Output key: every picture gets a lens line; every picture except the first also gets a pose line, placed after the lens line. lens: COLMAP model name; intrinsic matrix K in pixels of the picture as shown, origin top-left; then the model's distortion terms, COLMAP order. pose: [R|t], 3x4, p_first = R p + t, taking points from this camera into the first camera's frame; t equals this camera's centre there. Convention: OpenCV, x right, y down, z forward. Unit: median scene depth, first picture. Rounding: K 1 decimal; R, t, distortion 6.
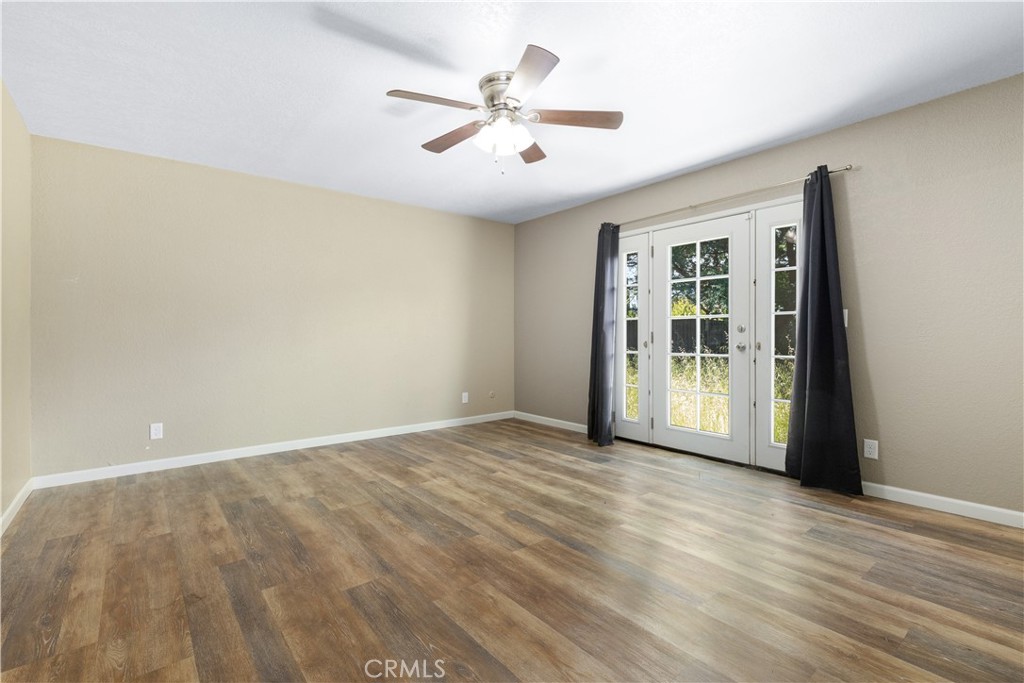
lens RADIAL K [[458.2, 0, 510.6], [0, 458.2, 341.0], [0, 0, 1]] dist [0.003881, -0.000548]
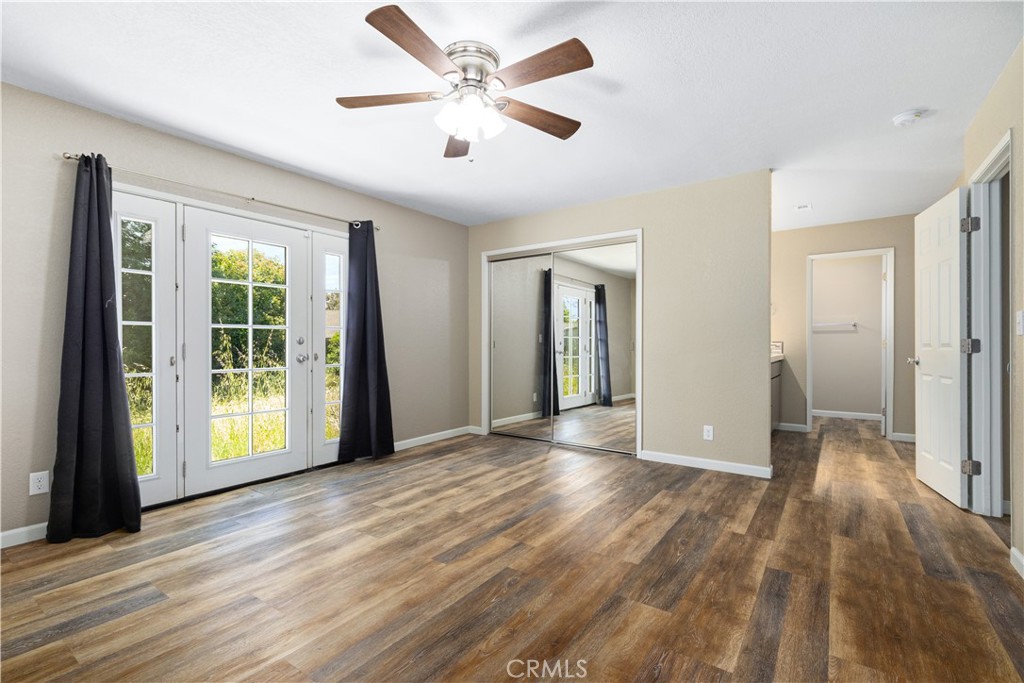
lens RADIAL K [[458.2, 0, 510.6], [0, 458.2, 341.0], [0, 0, 1]] dist [0.003881, -0.000548]
pose [[-0.262232, 0.008257, 0.964970, -0.865044], [0.019166, 0.999811, -0.003346, -0.018695], [-0.964815, 0.017617, -0.262341, 1.121125]]
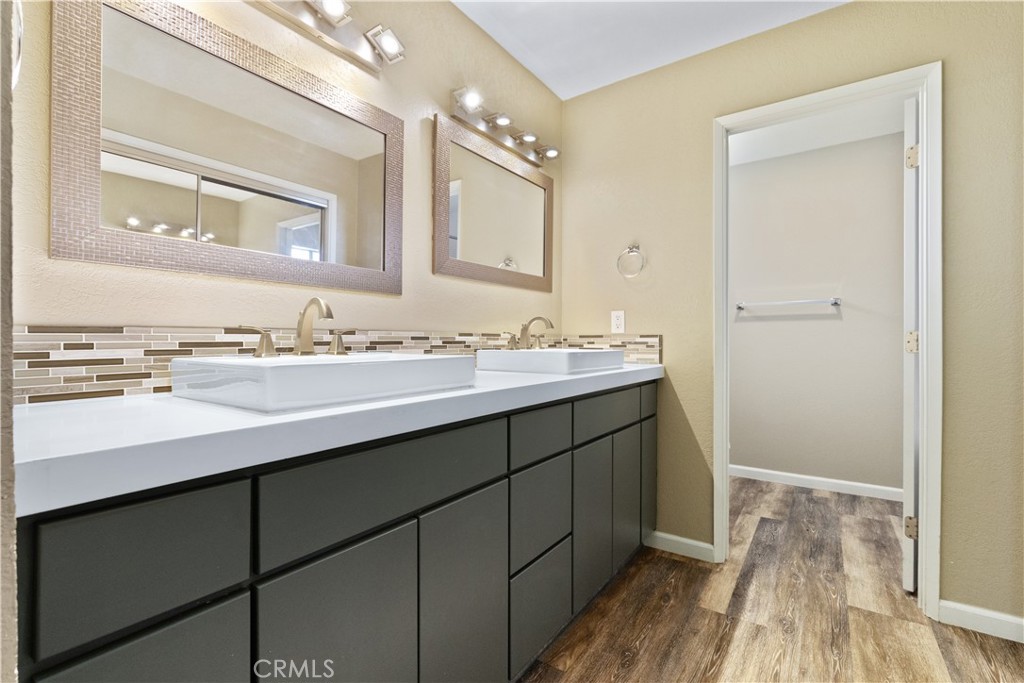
lens RADIAL K [[458.2, 0, 510.6], [0, 458.2, 341.0], [0, 0, 1]] dist [0.003881, -0.000548]
pose [[-0.280333, 0.001900, 0.959901, -0.552283], [0.023014, 0.999724, 0.004742, -0.011942], [-0.959627, 0.023420, -0.280299, 0.712834]]
